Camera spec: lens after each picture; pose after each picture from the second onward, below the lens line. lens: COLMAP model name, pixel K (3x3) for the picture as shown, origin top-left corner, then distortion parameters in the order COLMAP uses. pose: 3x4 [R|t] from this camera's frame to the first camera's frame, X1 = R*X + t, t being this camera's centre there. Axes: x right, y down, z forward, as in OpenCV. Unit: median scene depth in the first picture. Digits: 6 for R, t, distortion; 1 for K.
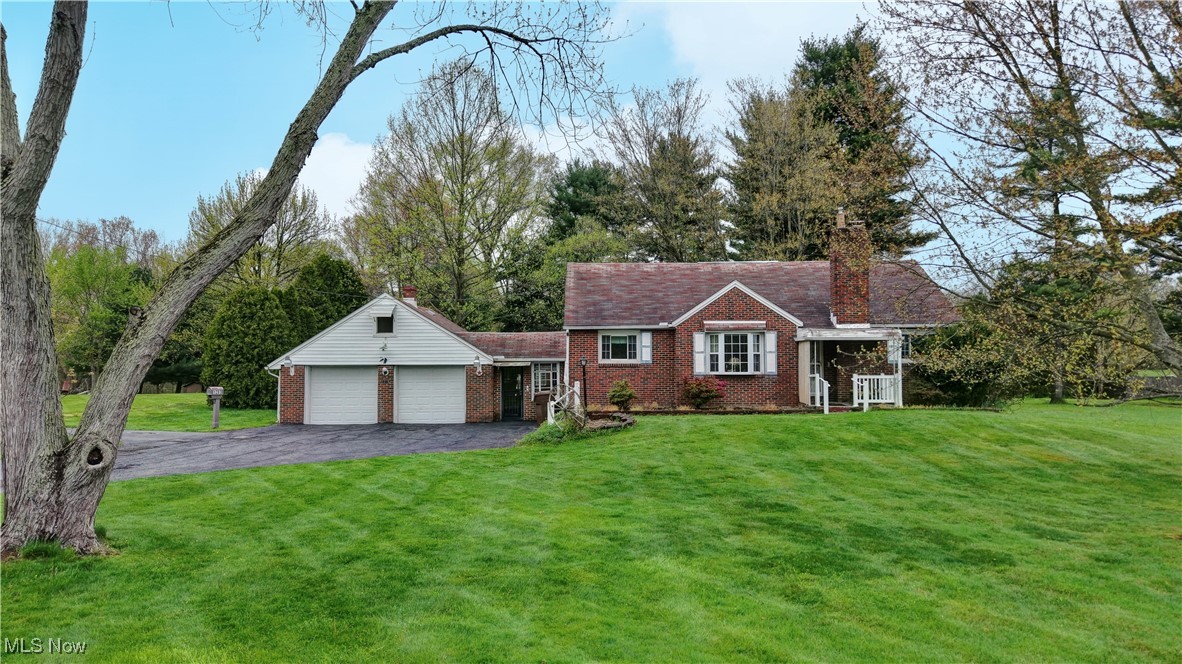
lens RADIAL K [[791.8, 0, 589.1], [0, 791.8, 343.6], [0, 0, 1]] dist [0.075899, -0.076192]
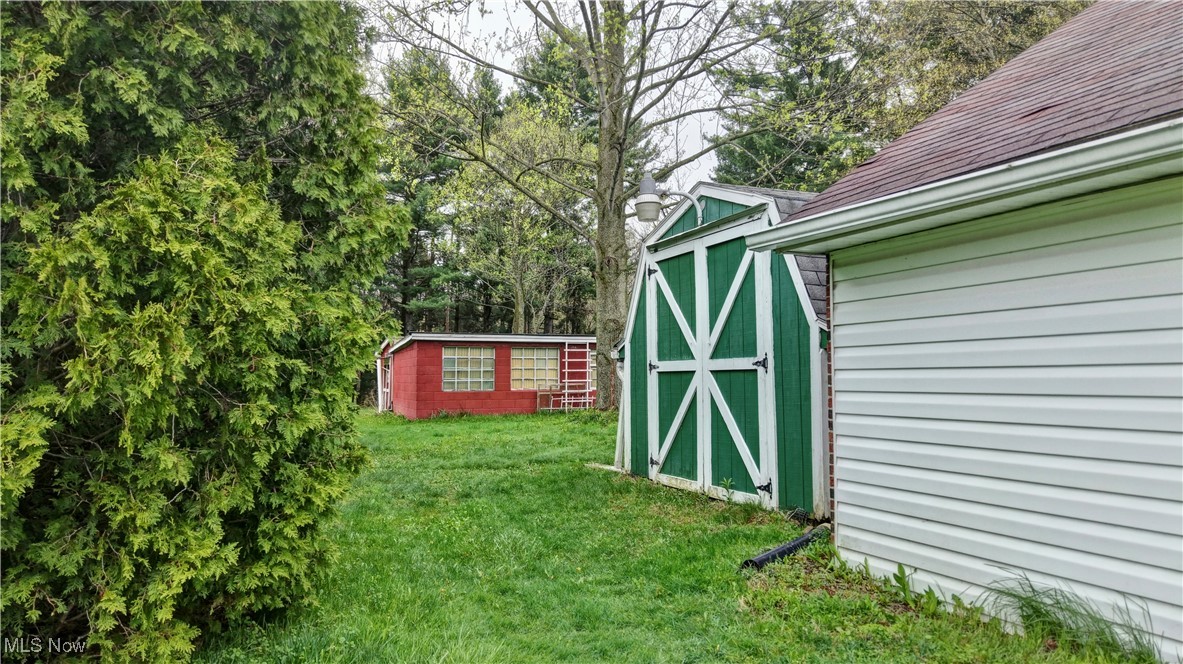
lens RADIAL K [[792.5, 0, 589.6], [0, 792.5, 343.6], [0, 0, 1]] dist [0.075899, -0.076192]
pose [[0.913363, 0.018559, 0.406722, -0.533777], [-0.016416, 0.999827, -0.008756, 0.065037], [-0.406814, 0.001321, 0.913510, 1.218838]]
